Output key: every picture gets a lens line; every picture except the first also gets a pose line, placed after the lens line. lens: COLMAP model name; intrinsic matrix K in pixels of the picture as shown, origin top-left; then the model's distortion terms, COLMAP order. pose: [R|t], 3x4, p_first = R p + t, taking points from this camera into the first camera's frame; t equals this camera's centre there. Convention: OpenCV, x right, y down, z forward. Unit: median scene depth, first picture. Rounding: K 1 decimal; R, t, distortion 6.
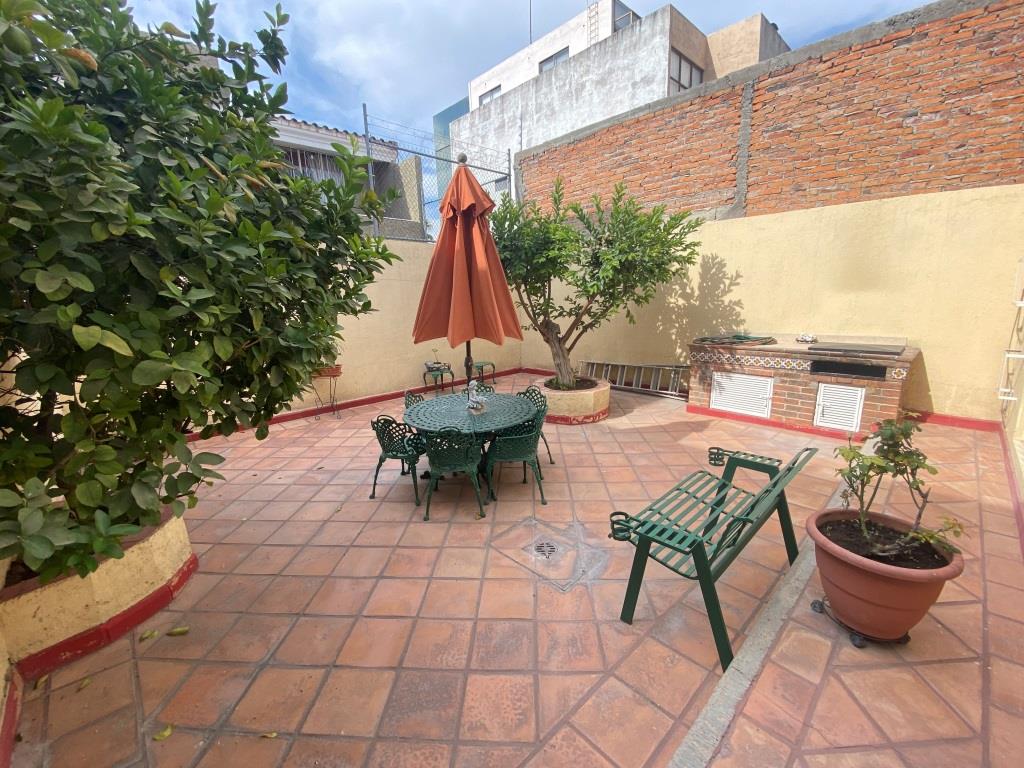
lens RADIAL K [[425.6, 0, 498.5], [0, 425.6, 387.8], [0, 0, 1]] dist [0.014100, -0.015978]
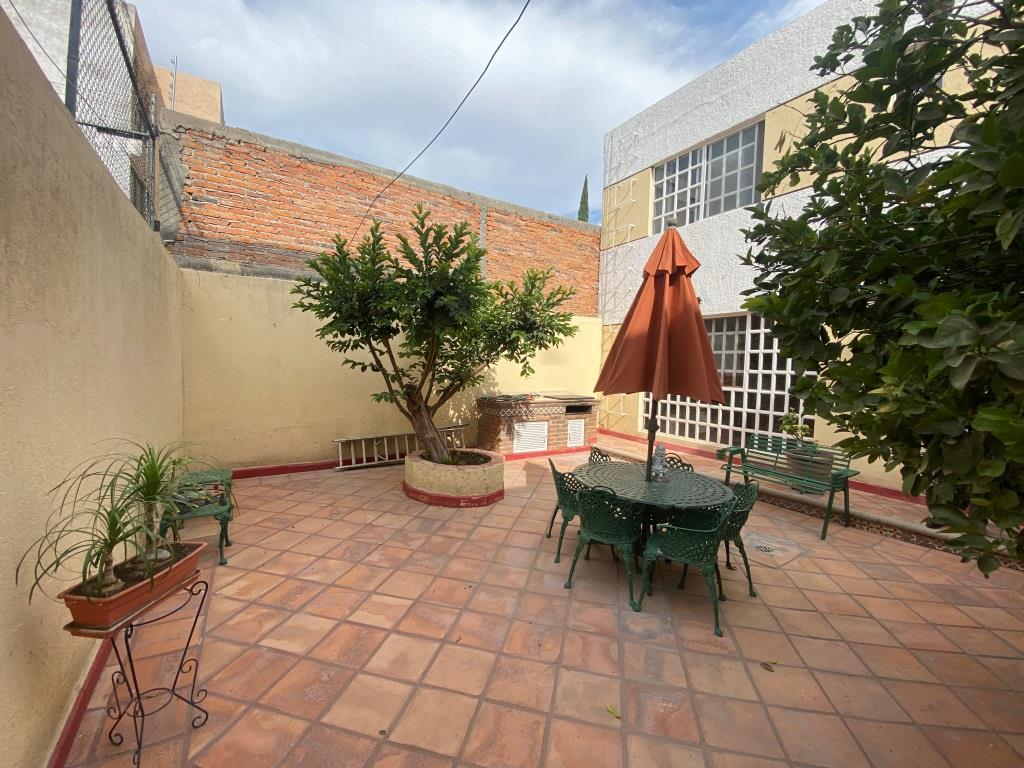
lens RADIAL K [[425.6, 0, 513.0], [0, 425.6, 382.5], [0, 0, 1]] dist [0.014100, -0.015978]
pose [[0.140659, -0.004883, 0.990046, -0.771985], [0.181149, 0.983234, -0.020887, -0.139604], [-0.973345, 0.182284, 0.139185, 0.868732]]
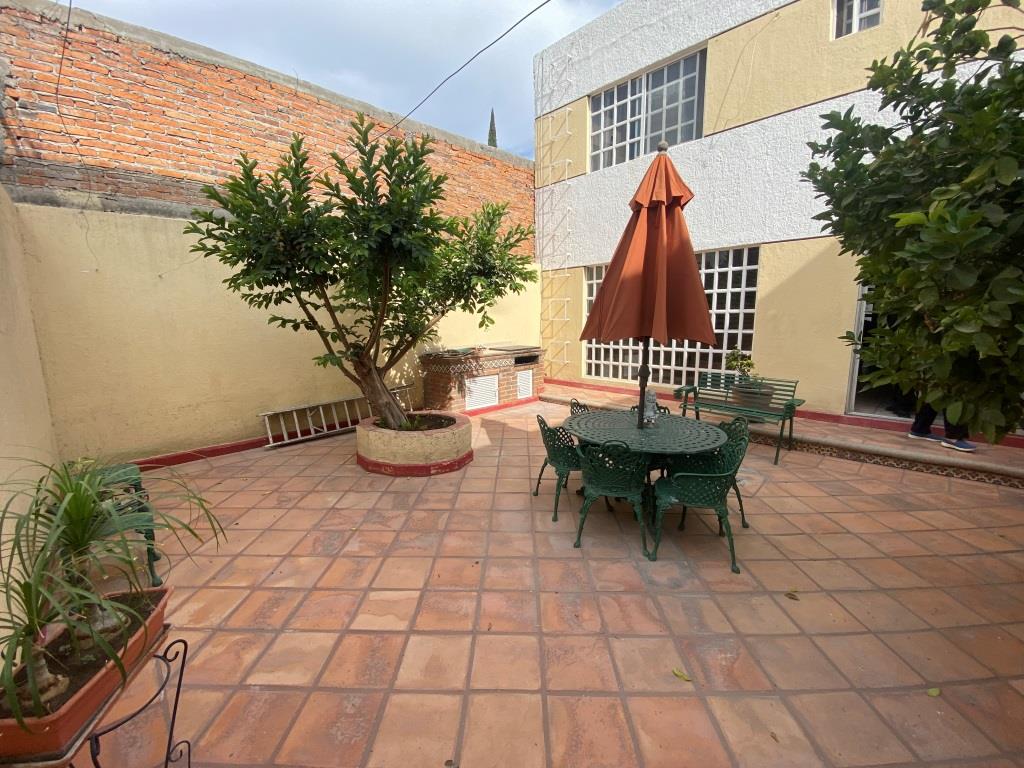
lens RADIAL K [[425.6, 0, 515.3], [0, 425.6, 383.9], [0, 0, 1]] dist [0.014100, -0.015978]
pose [[-0.070731, -0.121574, 0.990059, -0.698698], [0.232046, 0.963310, 0.134867, -0.160904], [-0.970130, 0.239278, -0.039925, 0.982789]]
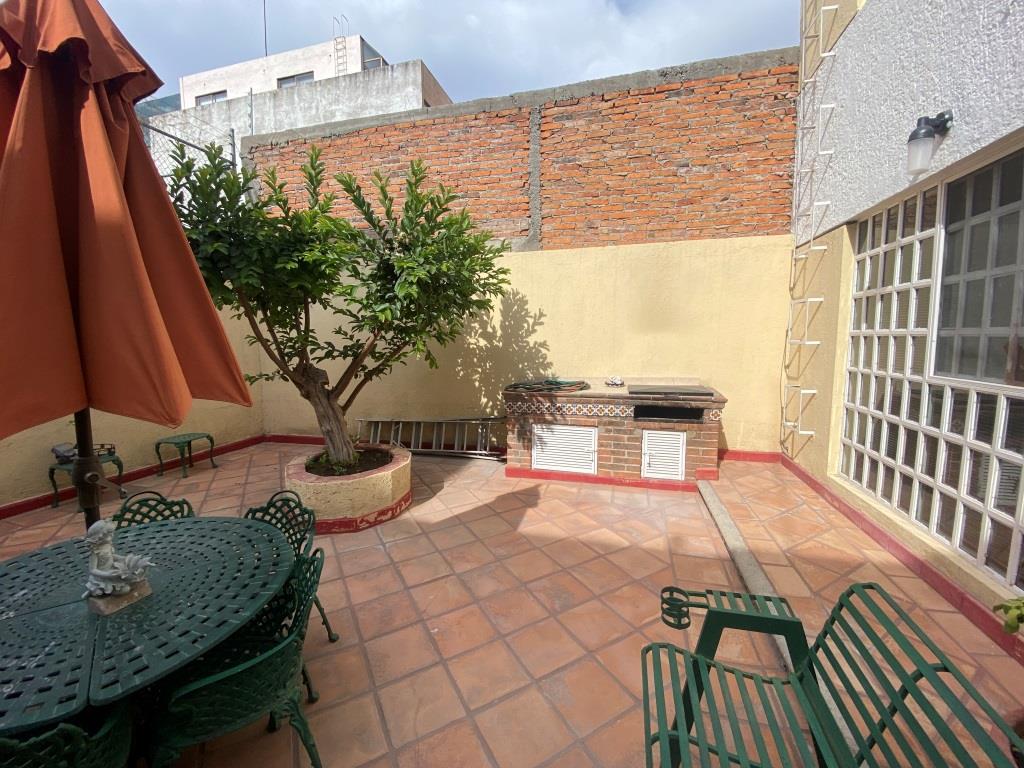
lens RADIAL K [[425.6, 0, 516.5], [0, 425.6, 382.1], [0, 0, 1]] dist [0.014100, -0.015978]
pose [[0.836656, -0.030682, 0.546869, 0.032726], [0.097351, 0.990863, -0.093346, -0.048617], [-0.539008, 0.131337, 0.831998, 0.345655]]
